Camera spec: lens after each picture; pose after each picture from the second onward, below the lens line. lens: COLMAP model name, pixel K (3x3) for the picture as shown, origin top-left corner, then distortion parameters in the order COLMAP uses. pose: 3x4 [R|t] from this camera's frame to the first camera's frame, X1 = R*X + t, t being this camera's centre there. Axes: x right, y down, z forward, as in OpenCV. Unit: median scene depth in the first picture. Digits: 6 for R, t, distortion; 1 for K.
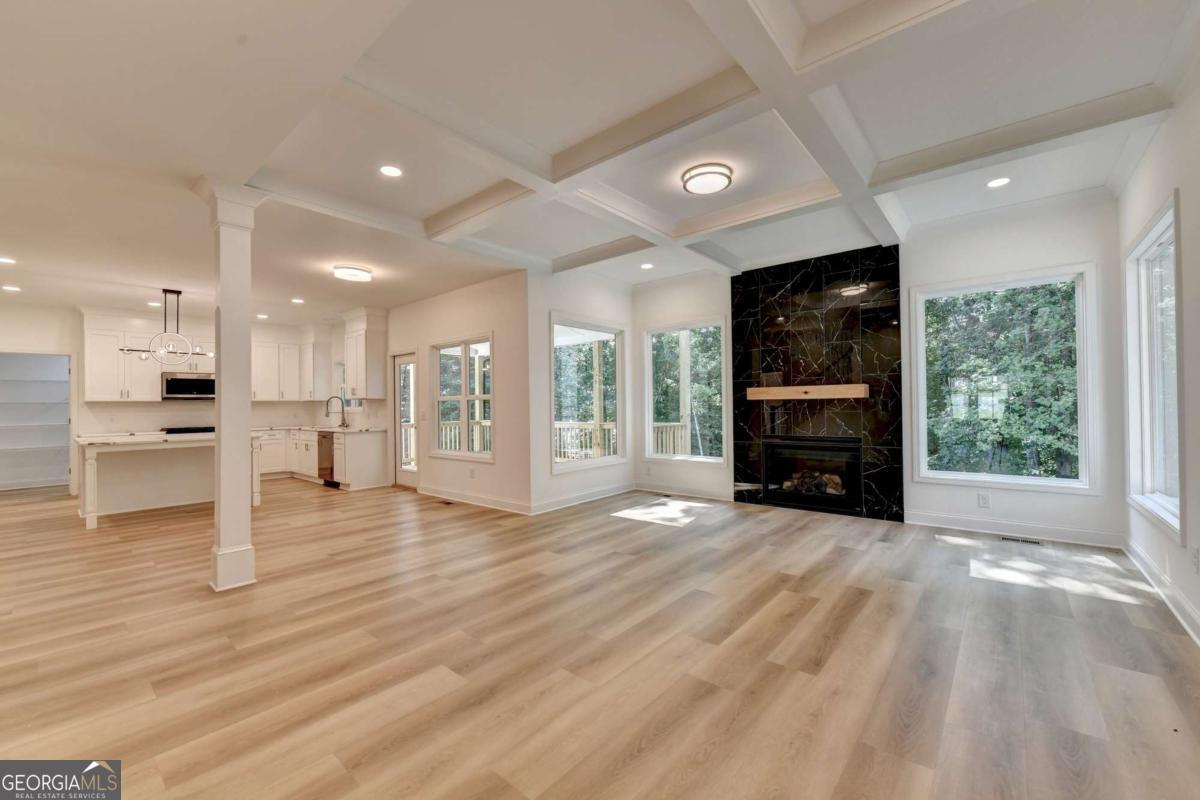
lens RADIAL K [[479.6, 0, 605.3], [0, 479.6, 402.6], [0, 0, 1]] dist [-0.000620, -0.000797]
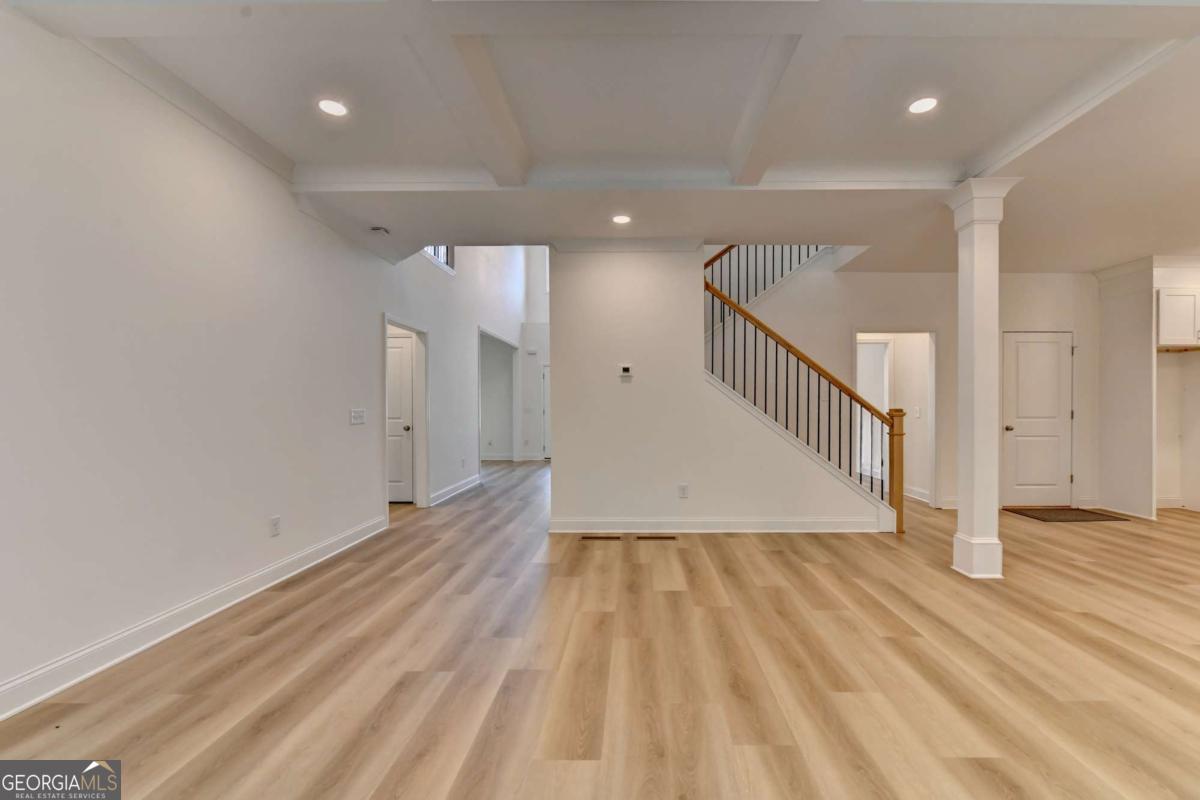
lens RADIAL K [[506.0, 0, 631.0], [0, 506.0, 414.7], [0, 0, 1]] dist [-0.000993, -0.000002]
pose [[-0.774909, 0.023286, -0.631644, 0.265602], [0.015556, 0.999721, 0.017770, 0.003652], [0.631881, 0.003945, -0.775055, 0.770370]]
